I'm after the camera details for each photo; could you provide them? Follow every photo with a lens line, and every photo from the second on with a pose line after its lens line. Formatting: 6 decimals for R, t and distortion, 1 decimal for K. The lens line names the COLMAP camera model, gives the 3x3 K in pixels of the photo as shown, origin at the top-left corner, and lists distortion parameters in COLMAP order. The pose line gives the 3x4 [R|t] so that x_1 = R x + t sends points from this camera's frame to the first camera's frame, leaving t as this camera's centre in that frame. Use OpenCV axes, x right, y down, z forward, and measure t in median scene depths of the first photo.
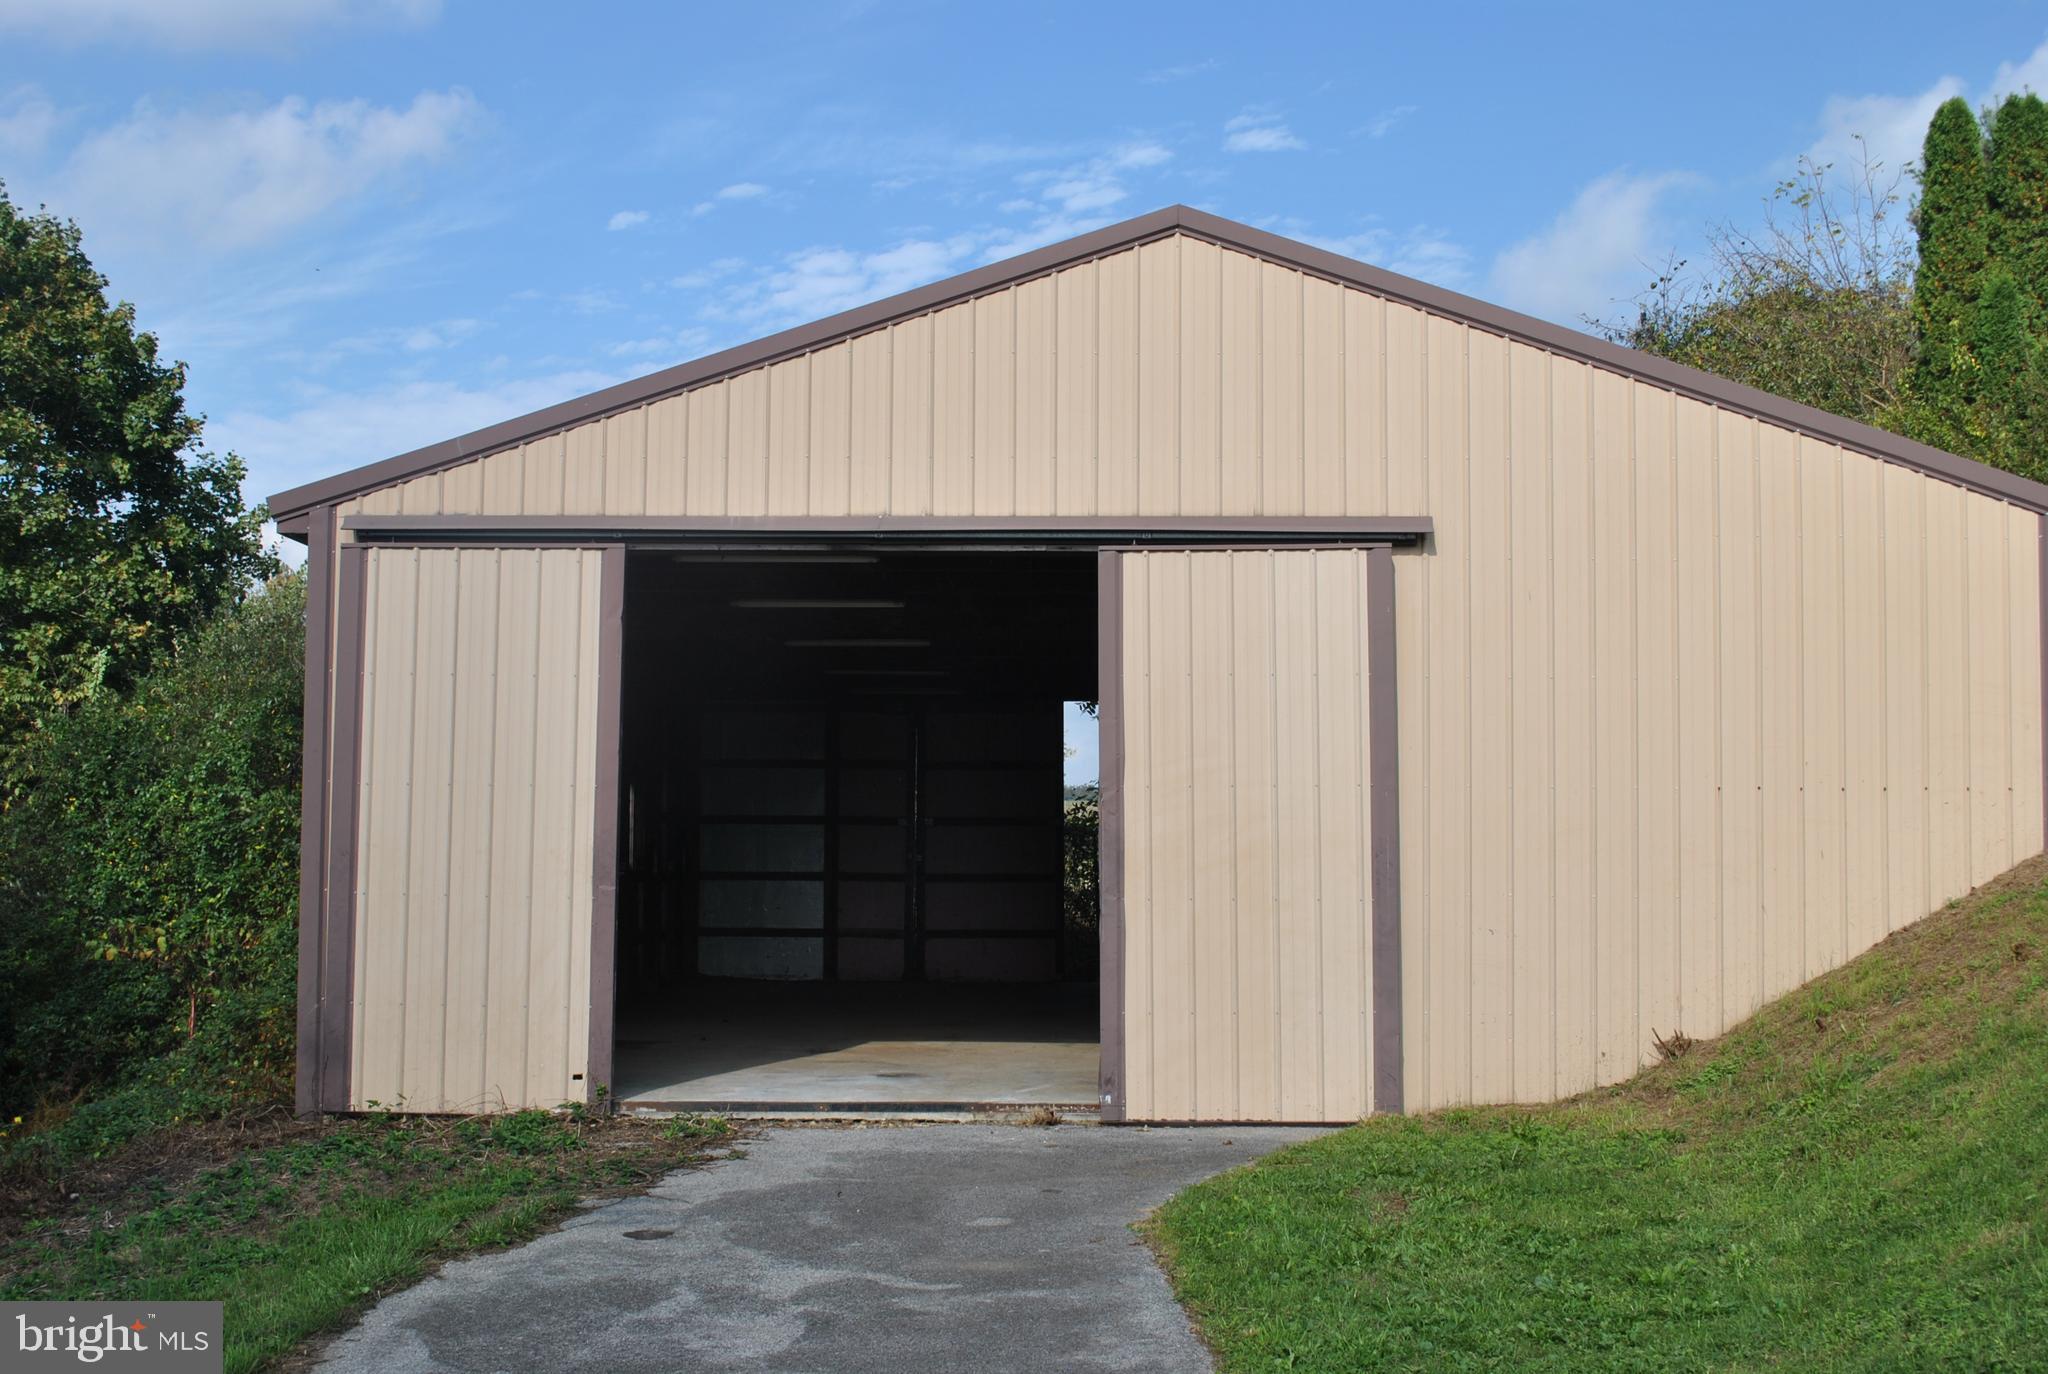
lens RADIAL K [[2301.8, 0, 1037.9], [0, 2301.8, 696.7], [0, 0, 1]] dist [-0.035875, 0.000000]
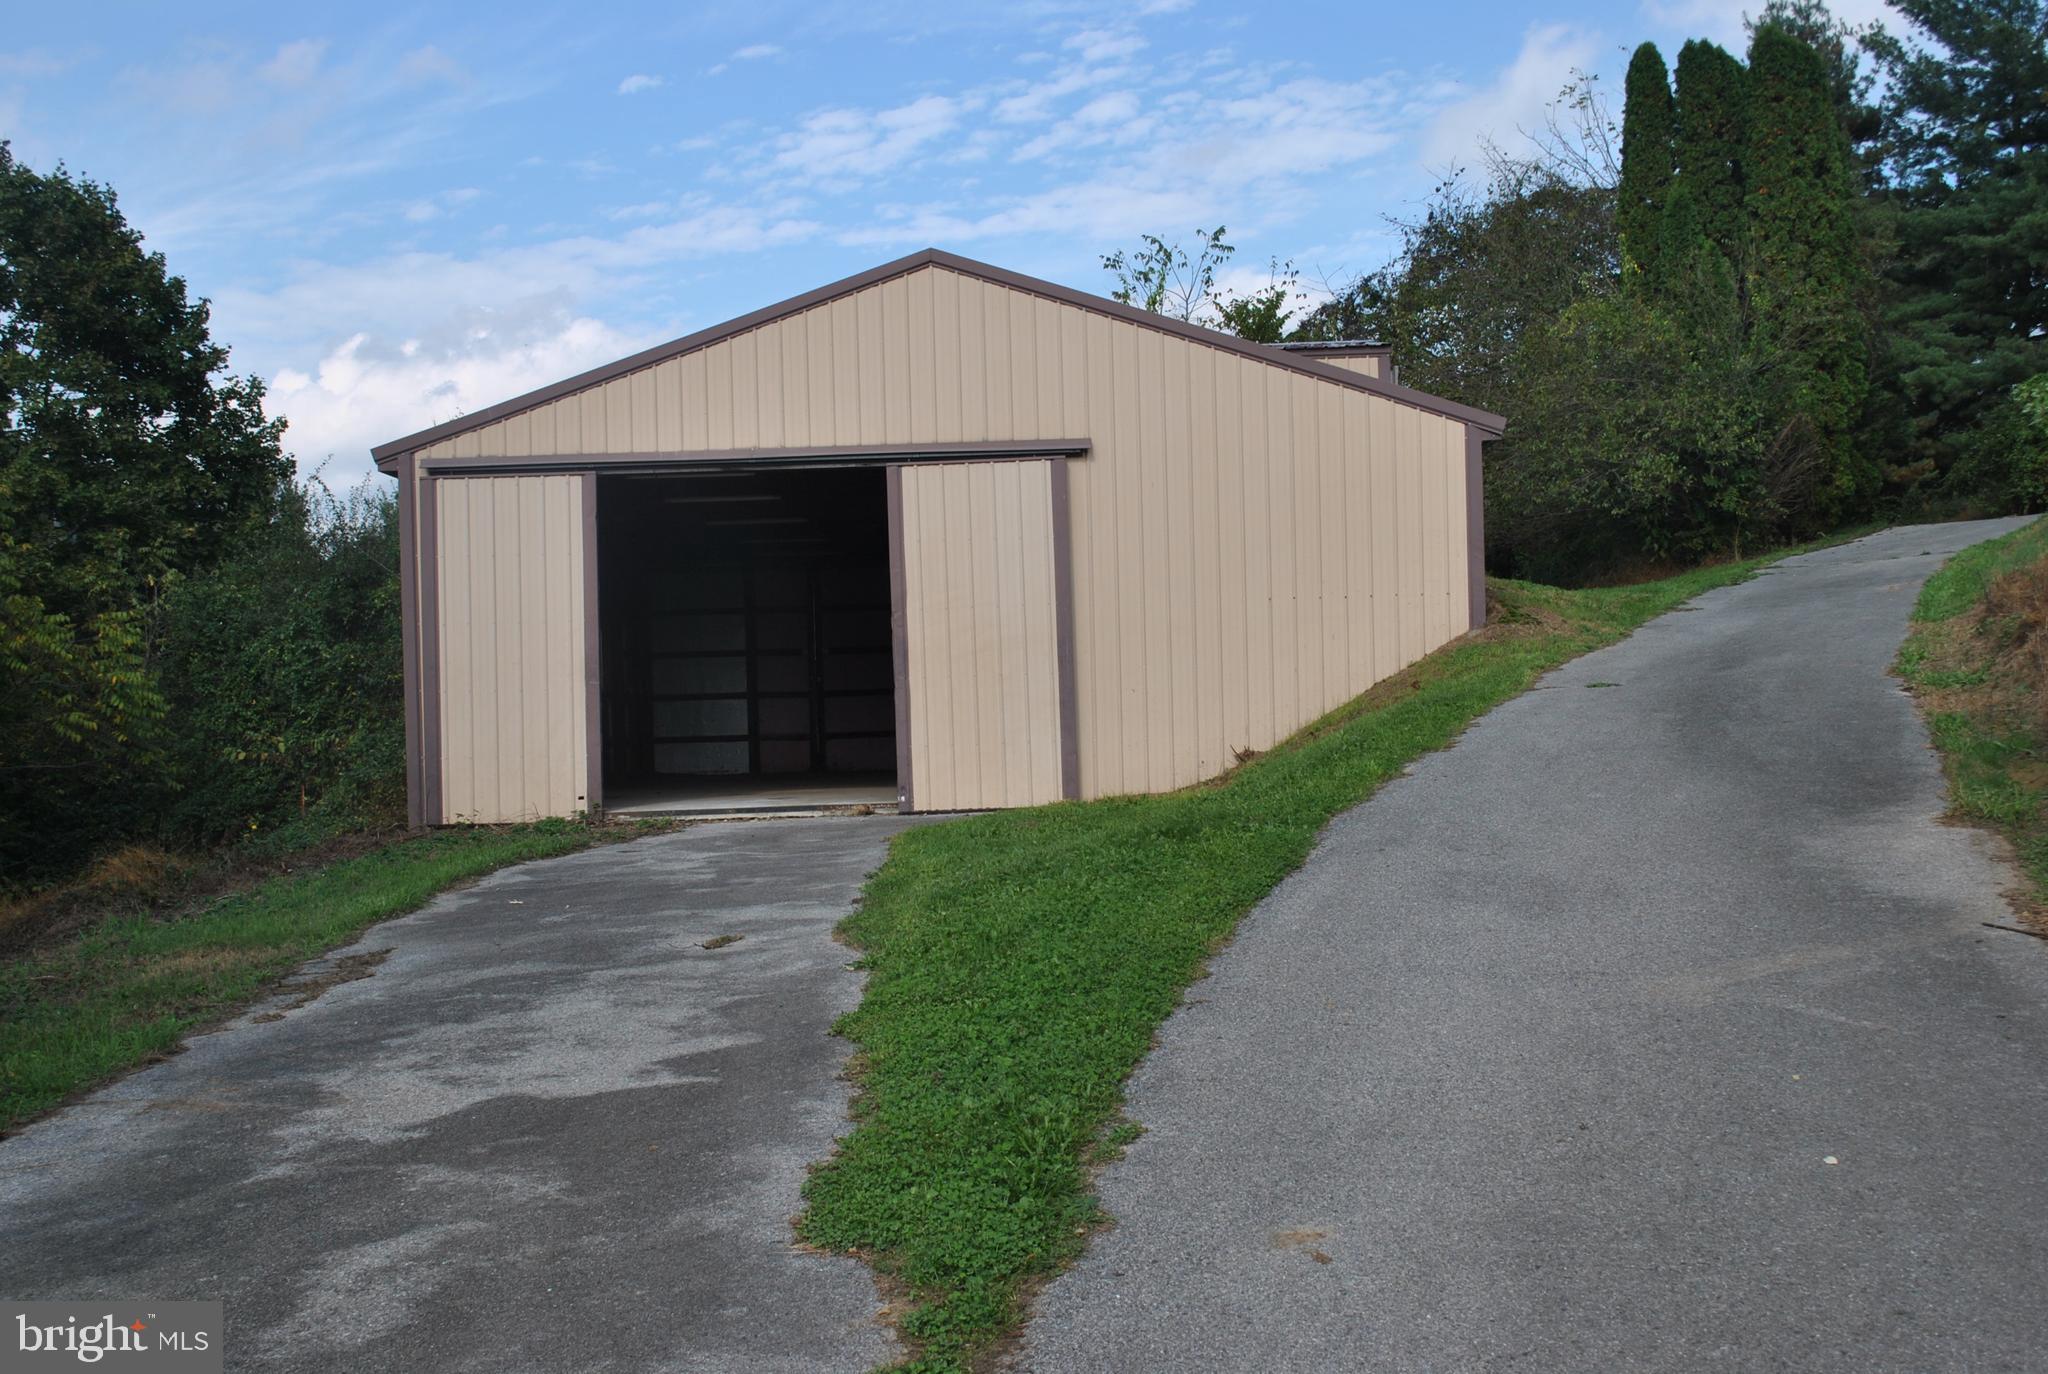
lens RADIAL K [[2301.8, 0, 1007.3], [0, 2301.8, 678.5], [0, 0, 1]] dist [-0.035875, 0.000000]
pose [[0.999391, -0.034471, 0.005502, 0.096016], [0.034111, 0.997862, 0.055742, -0.001156], [-0.007412, -0.055521, 0.998430, -0.625078]]
